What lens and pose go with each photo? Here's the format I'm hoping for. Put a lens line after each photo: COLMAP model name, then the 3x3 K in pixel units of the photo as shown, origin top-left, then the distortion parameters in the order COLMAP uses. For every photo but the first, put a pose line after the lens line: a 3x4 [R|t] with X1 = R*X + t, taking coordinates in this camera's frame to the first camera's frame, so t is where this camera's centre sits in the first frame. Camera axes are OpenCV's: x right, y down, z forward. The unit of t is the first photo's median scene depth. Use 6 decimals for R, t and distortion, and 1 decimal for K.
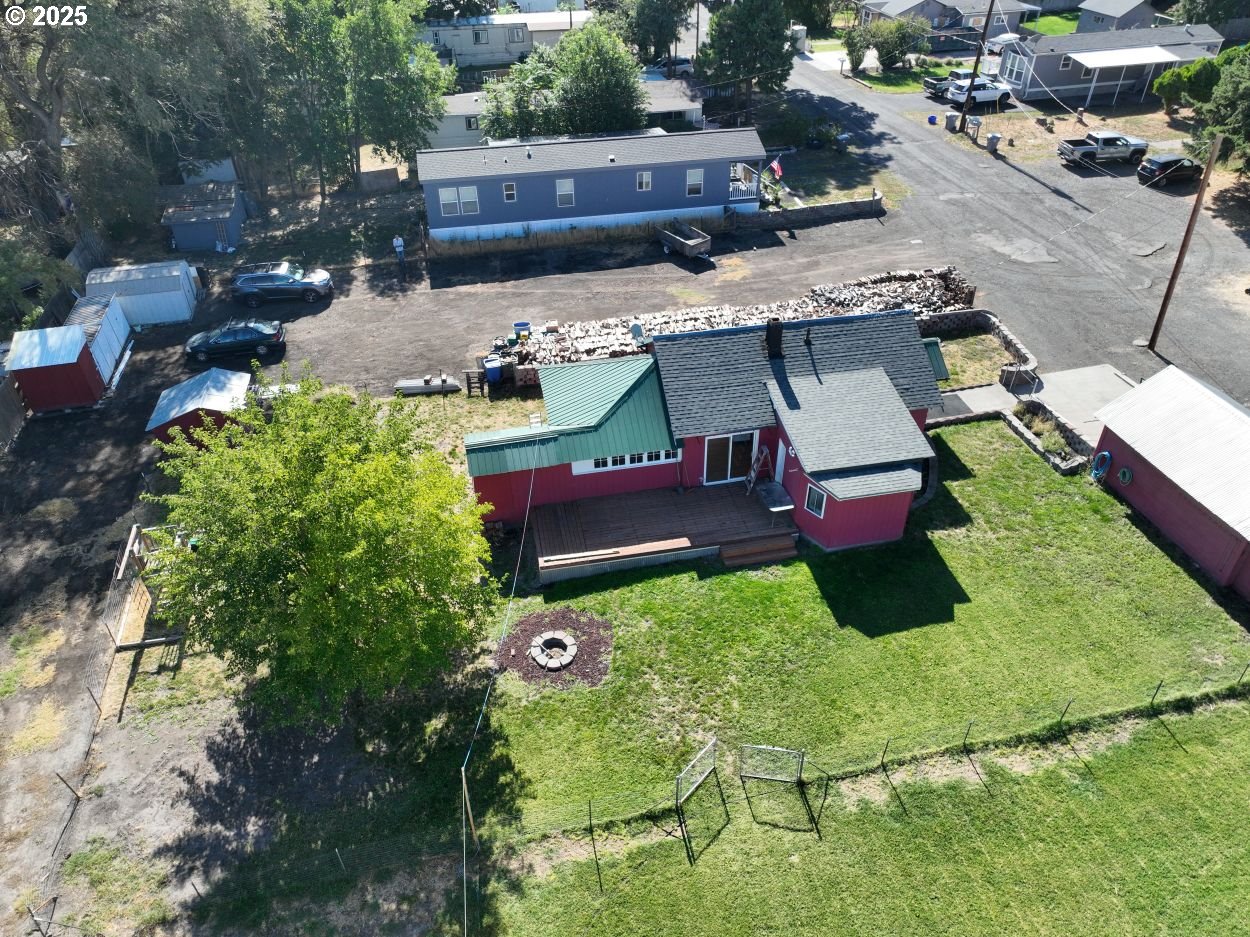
lens RADIAL K [[882.7, 0, 624.6], [0, 882.7, 464.2], [0, 0, 1]] dist [-0.002431, 0.019782]
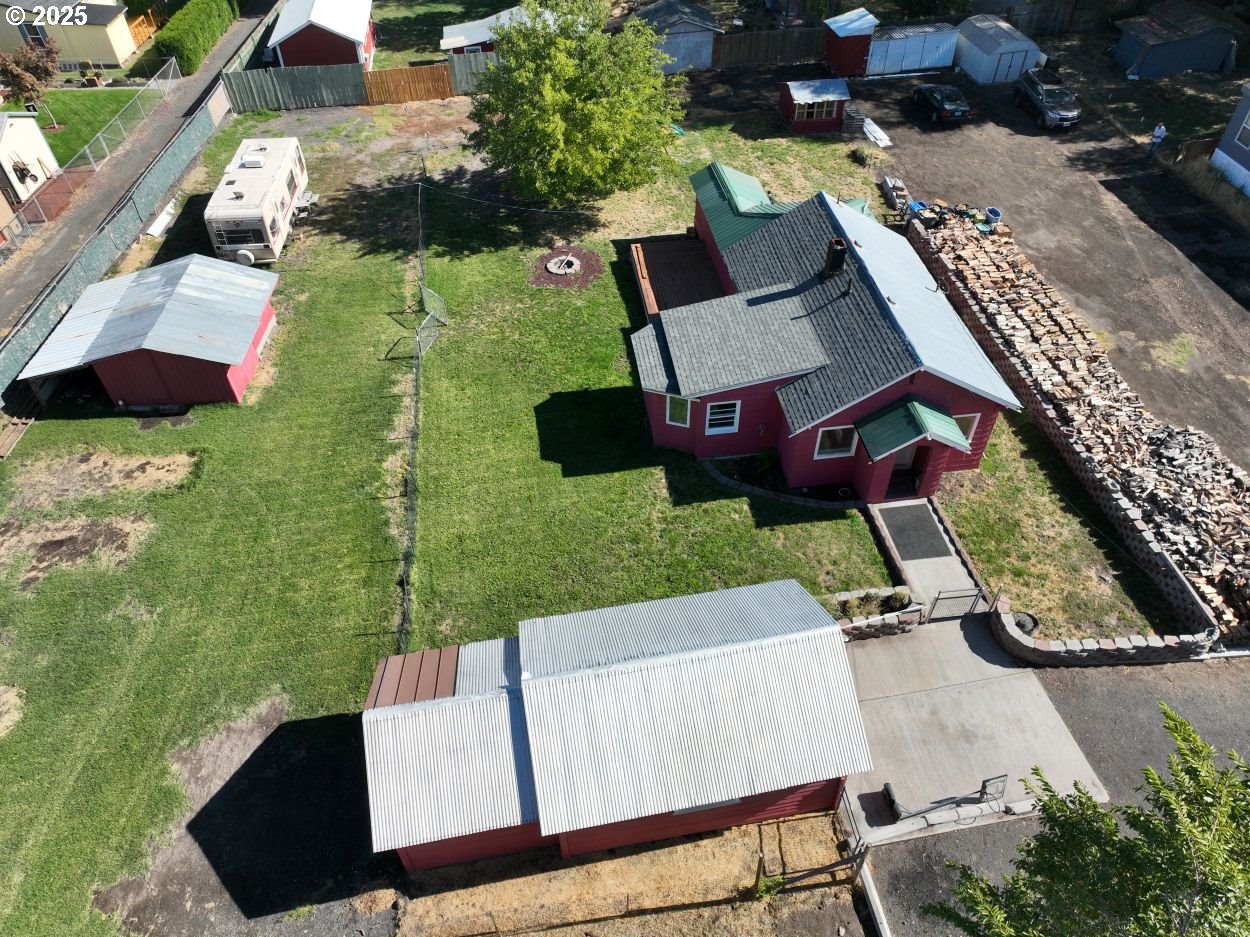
lens RADIAL K [[882.7, 0, 624.6], [0, 882.7, 464.2], [0, 0, 1]] dist [-0.002431, 0.019782]
pose [[-0.058263, 0.715056, -0.696635, 0.956289], [-0.584581, 0.541228, 0.604431, -0.450237], [0.809241, 0.442455, 0.386475, 0.569707]]
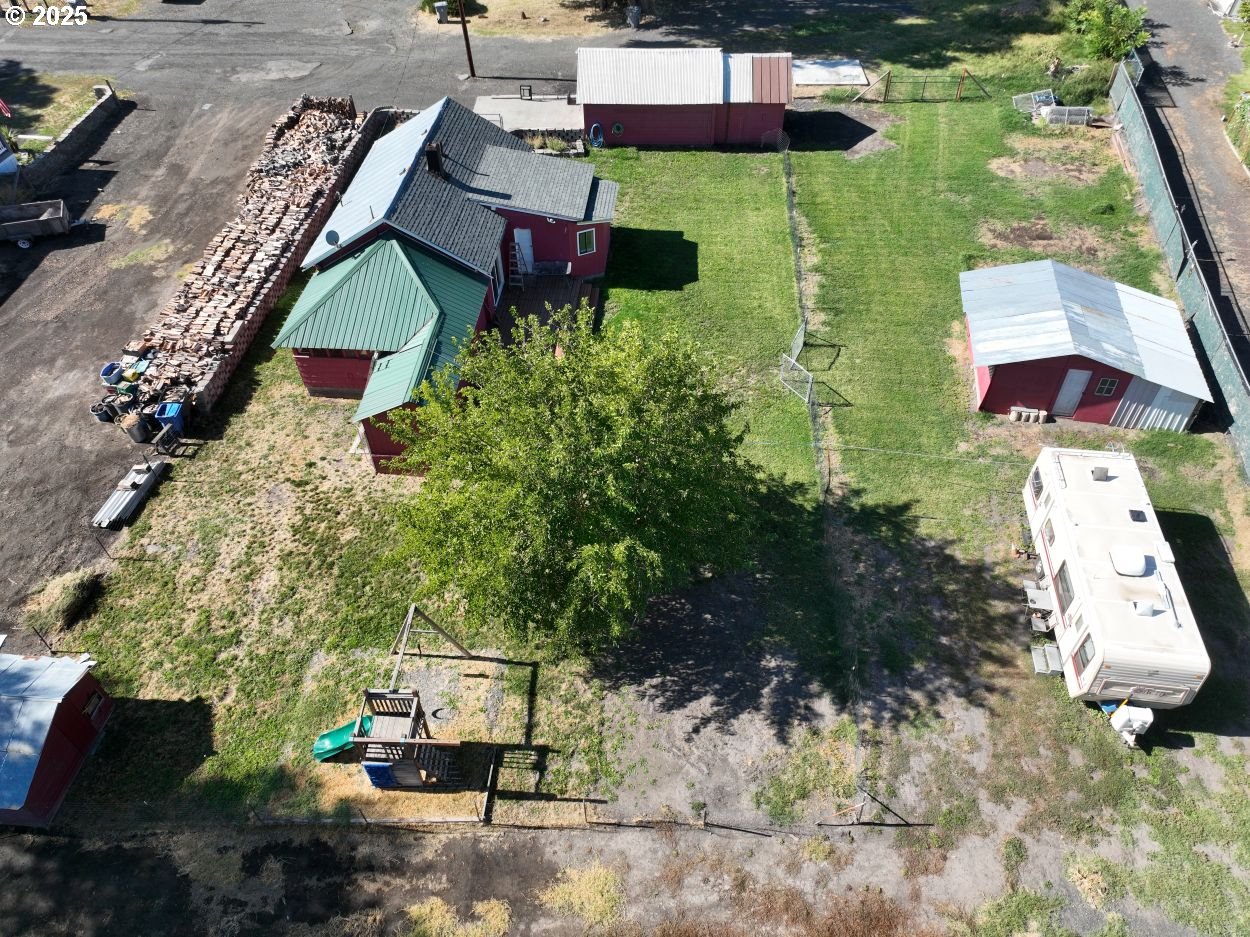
lens RADIAL K [[882.7, 0, 624.6], [0, 882.7, 464.2], [0, 0, 1]] dist [-0.002431, 0.019782]
pose [[0.267152, -0.678017, 0.684780, -0.735317], [0.581550, 0.680054, 0.446459, -0.238310], [-0.768394, 0.278961, 0.575978, 0.319824]]
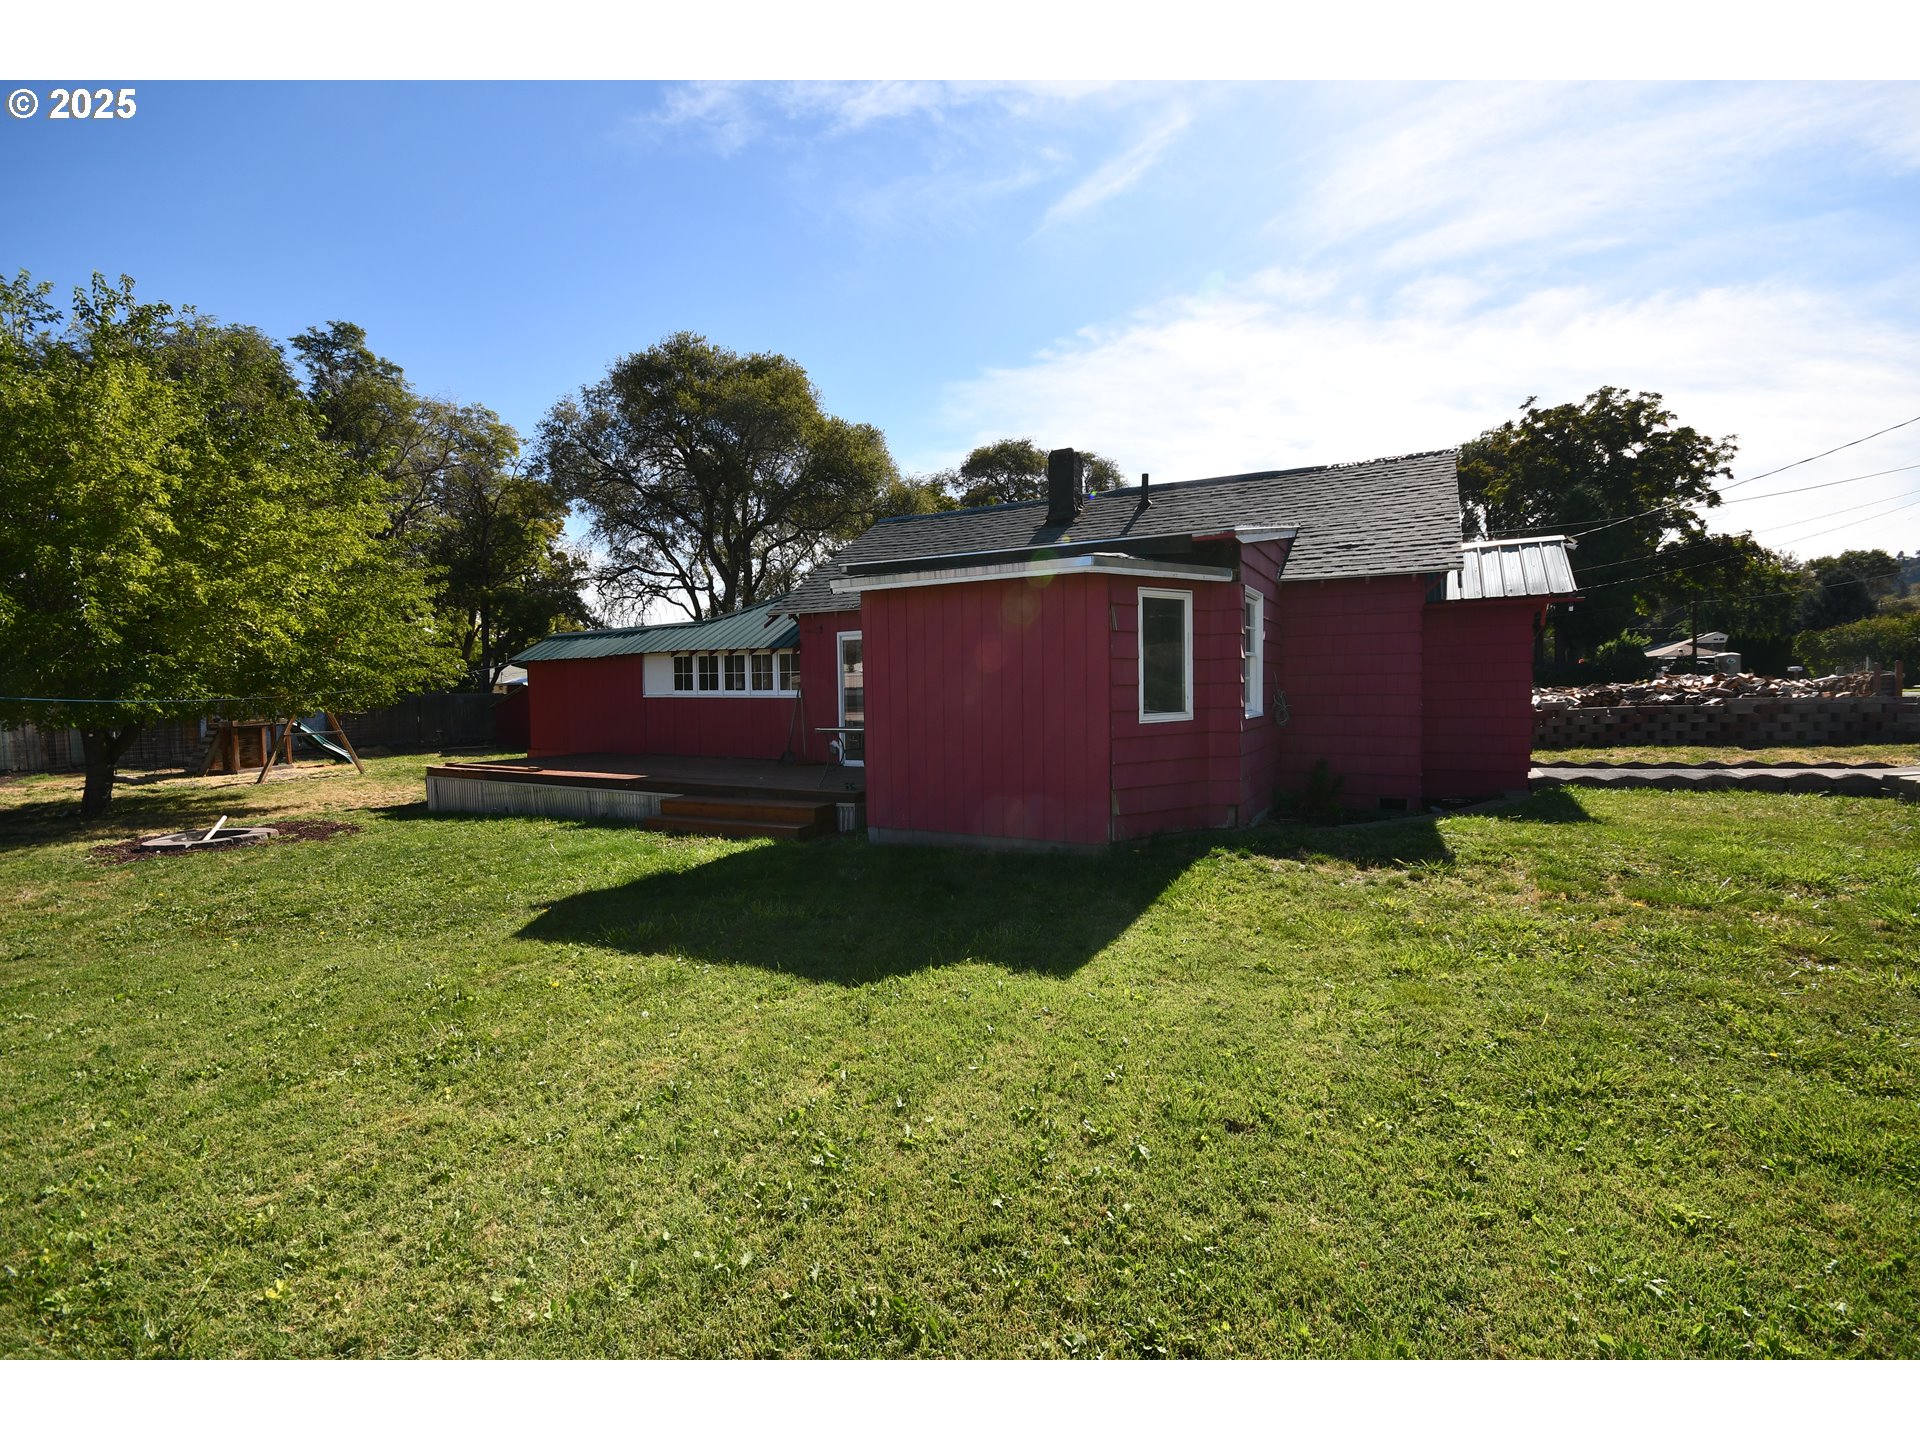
lens RADIAL K [[840.9, 0, 960.0], [0, 840.9, 720.0], [0, 0, 1]] dist [-0.001515, 0.000242]
pose [[0.769278, 0.026095, -0.638381, 0.414234], [-0.380191, 0.821709, -0.424558, 0.166153], [0.513485, 0.569310, 0.642043, 0.752140]]
